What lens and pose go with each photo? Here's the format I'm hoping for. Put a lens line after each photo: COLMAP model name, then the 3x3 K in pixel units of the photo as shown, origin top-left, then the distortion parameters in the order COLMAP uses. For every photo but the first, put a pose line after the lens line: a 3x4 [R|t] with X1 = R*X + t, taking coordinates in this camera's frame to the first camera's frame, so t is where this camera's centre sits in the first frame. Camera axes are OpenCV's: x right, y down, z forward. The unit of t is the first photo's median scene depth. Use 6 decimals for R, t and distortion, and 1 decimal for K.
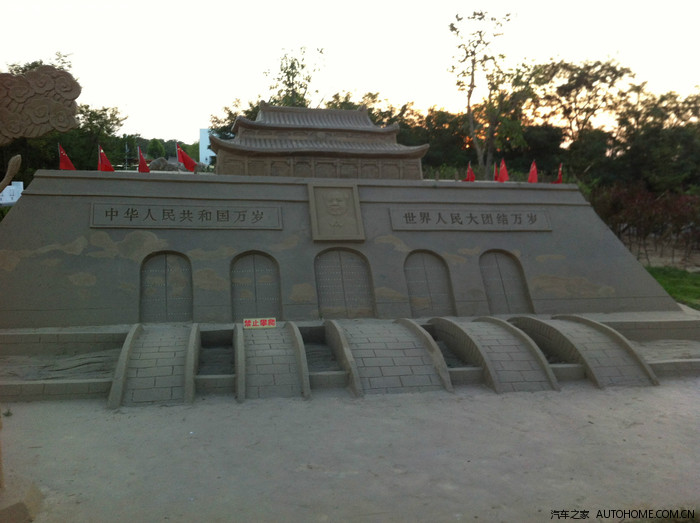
lens RADIAL K [[684.5, 0, 360.9], [0, 684.5, 259.3], [0, 0, 1]] dist [0.051109, -0.217887]
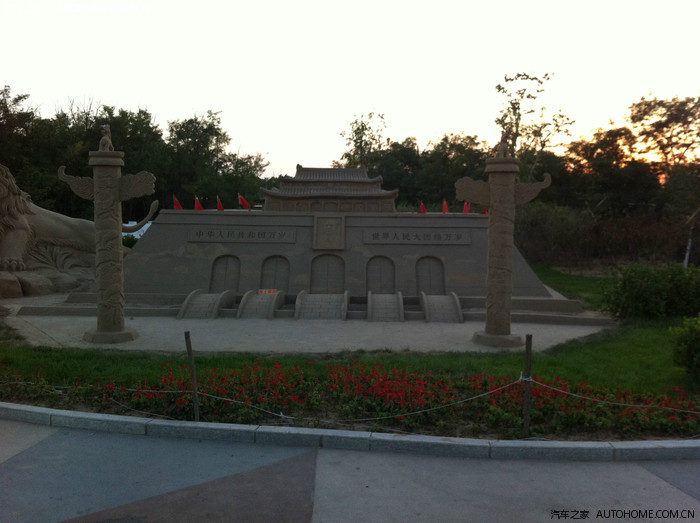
lens RADIAL K [[676.8, 0, 355.3], [0, 676.8, 273.4], [0, 0, 1]] dist [0.101663, -0.335742]
pose [[0.976346, 0.004682, -0.216162, 0.078540], [-0.011519, 0.999472, -0.030381, 0.016086], [0.215906, 0.032152, 0.975885, -0.118424]]
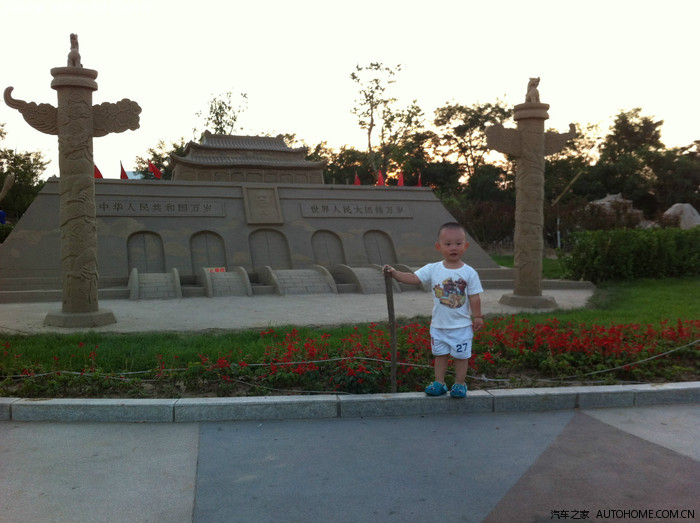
lens RADIAL K [[676.8, 0, 355.3], [0, 676.8, 273.4], [0, 0, 1]] dist [0.101663, -0.335742]
pose [[0.993879, -0.030177, 0.106269, 0.000246], [0.034551, 0.998620, -0.039560, 0.028540], [-0.104928, 0.042989, 0.993550, -0.088887]]
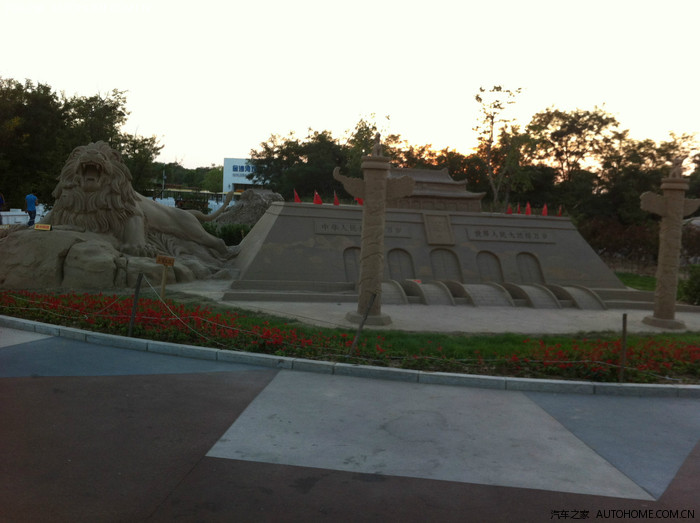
lens RADIAL K [[676.8, 0, 355.3], [0, 676.8, 273.4], [0, 0, 1]] dist [0.101663, -0.335742]
pose [[0.999665, 0.024508, 0.008283, -0.056813], [-0.024355, 0.999541, -0.018031, 0.018369], [-0.008721, 0.017823, 0.999803, -0.169920]]
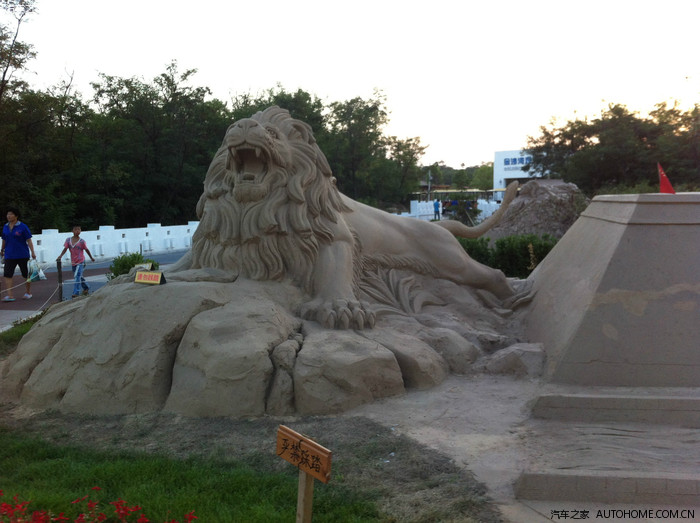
lens RADIAL K [[676.8, 0, 355.3], [0, 676.8, 273.4], [0, 0, 1]] dist [0.101663, -0.335742]
pose [[0.926144, -0.001873, -0.377166, -0.094555], [-0.002036, 0.999948, -0.009965, -0.004762], [0.377165, 0.009997, 0.926092, 0.016815]]
